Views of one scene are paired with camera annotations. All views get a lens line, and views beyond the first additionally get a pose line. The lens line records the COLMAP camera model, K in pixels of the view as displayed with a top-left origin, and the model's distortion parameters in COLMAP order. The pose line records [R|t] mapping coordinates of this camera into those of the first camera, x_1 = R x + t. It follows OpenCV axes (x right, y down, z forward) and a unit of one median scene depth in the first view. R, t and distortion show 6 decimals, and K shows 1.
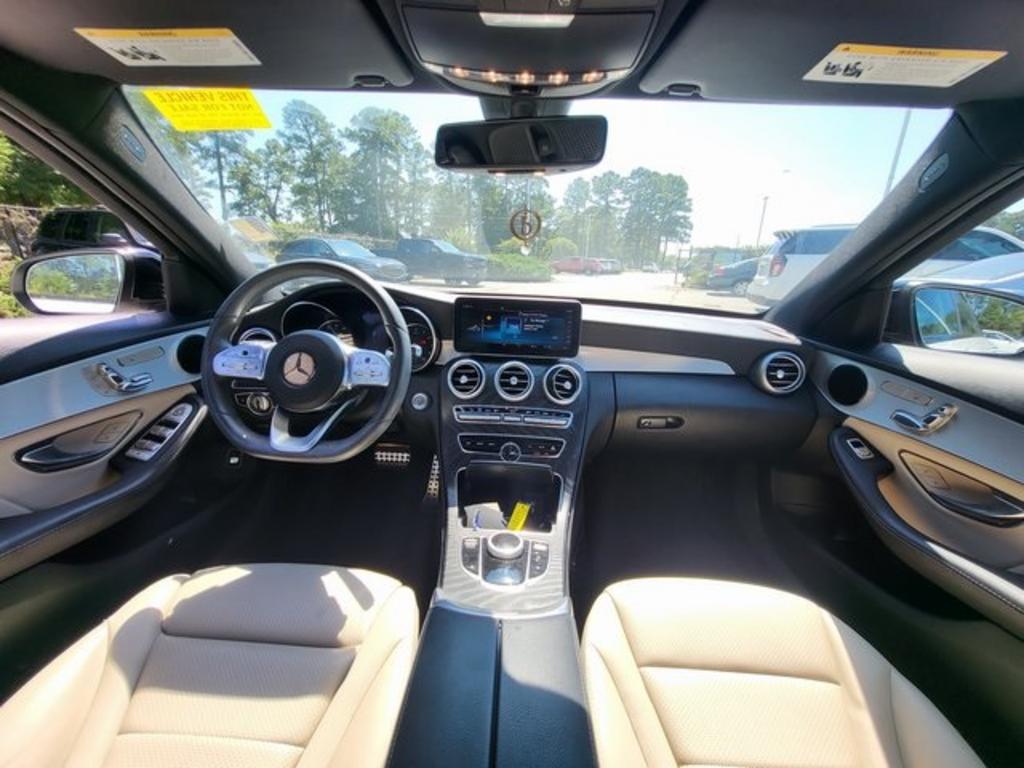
lens RADIAL K [[408.5, 0, 504.6], [0, 408.5, 388.7], [0, 0, 1]] dist [0.000131, -0.001430]
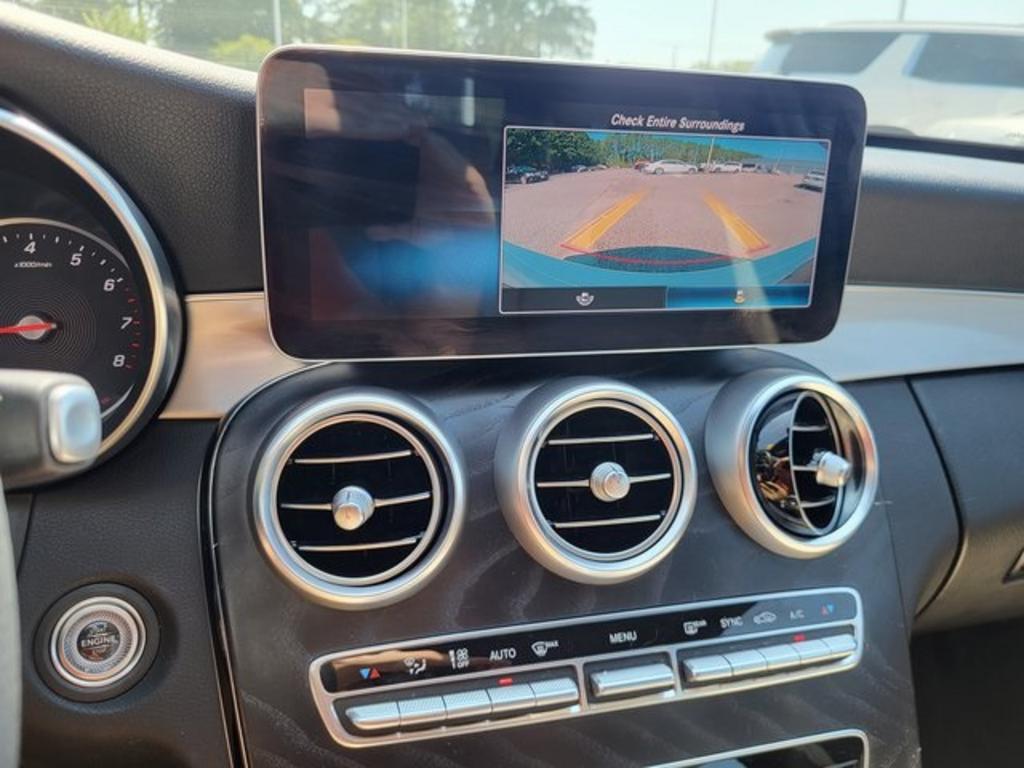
lens RADIAL K [[812.6, 0, 509.8], [0, 812.6, 376.1], [0, 0, 1]] dist [0.012392, -0.002841]
pose [[0.950324, -0.091728, 0.297440, -0.137053], [0.081943, 0.995610, 0.045226, -0.092421], [-0.300283, -0.018606, 0.953669, 0.632806]]
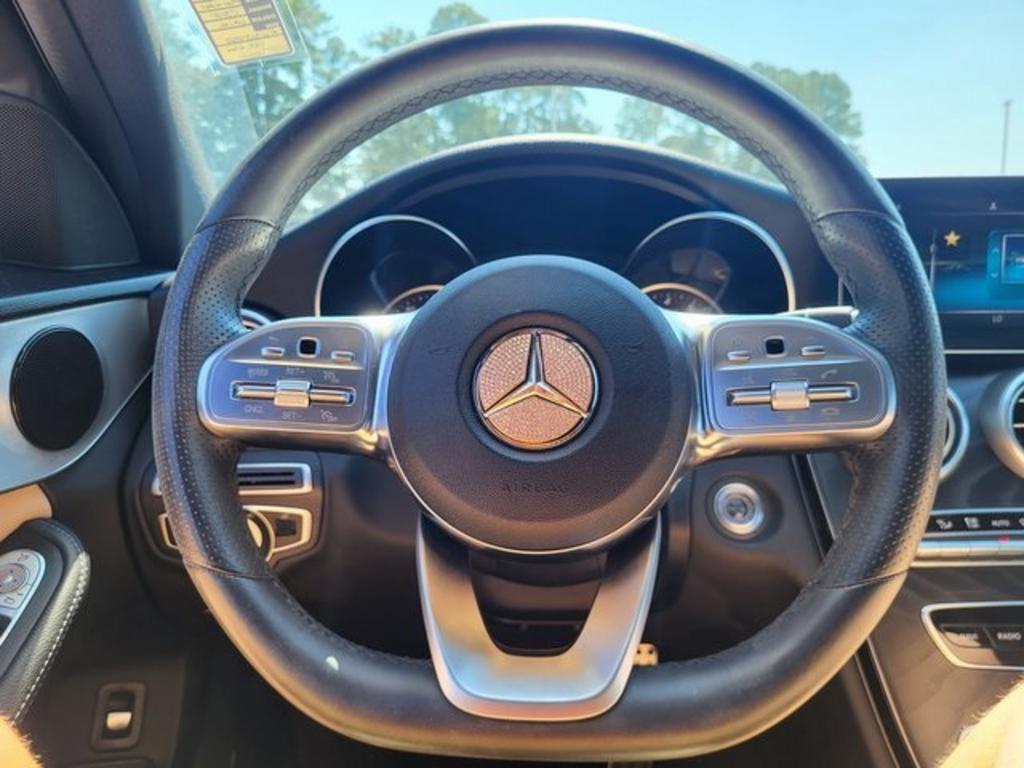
lens RADIAL K [[812.6, 0, 506.2], [0, 812.6, 380.3], [0, 0, 1]] dist [0.012392, -0.002841]
pose [[0.998753, -0.049478, 0.006719, -0.408241], [0.049930, 0.988309, -0.144057, 0.015976], [0.000488, 0.144213, 0.989547, 0.370942]]
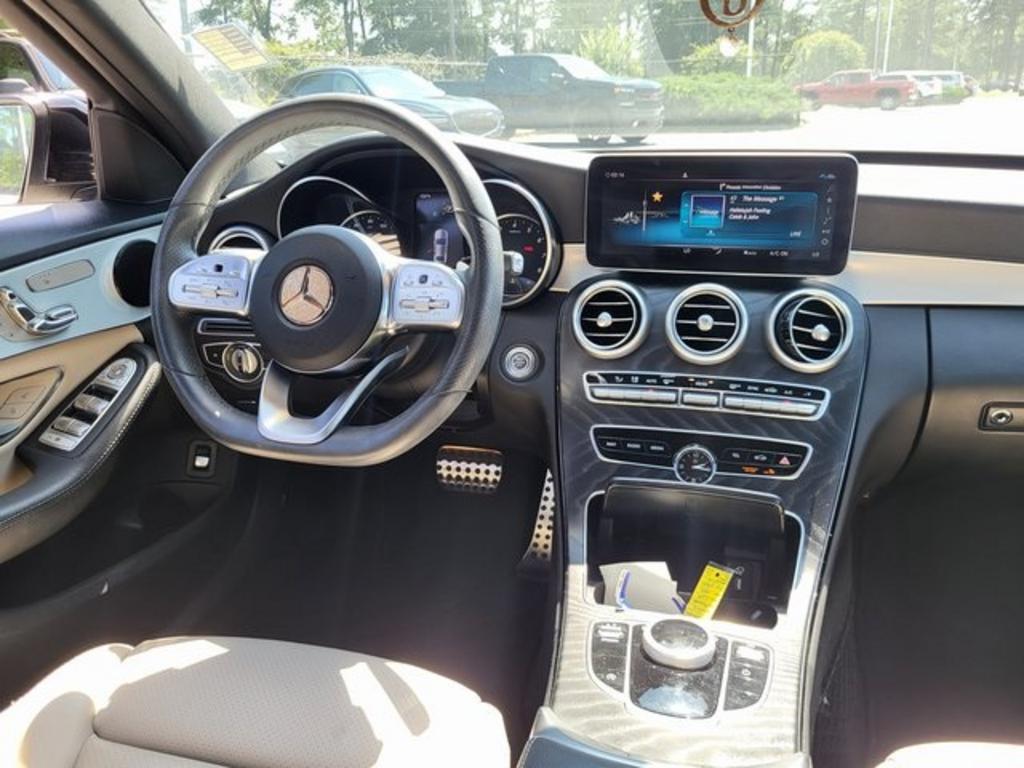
lens RADIAL K [[812.6, 0, 511.3], [0, 812.6, 383.0], [0, 0, 1]] dist [0.012392, -0.002841]
pose [[0.975355, 0.021322, -0.219610, 0.010758], [-0.013264, 0.999186, 0.038102, 0.019054], [0.220243, -0.034250, 0.974843, -0.014540]]
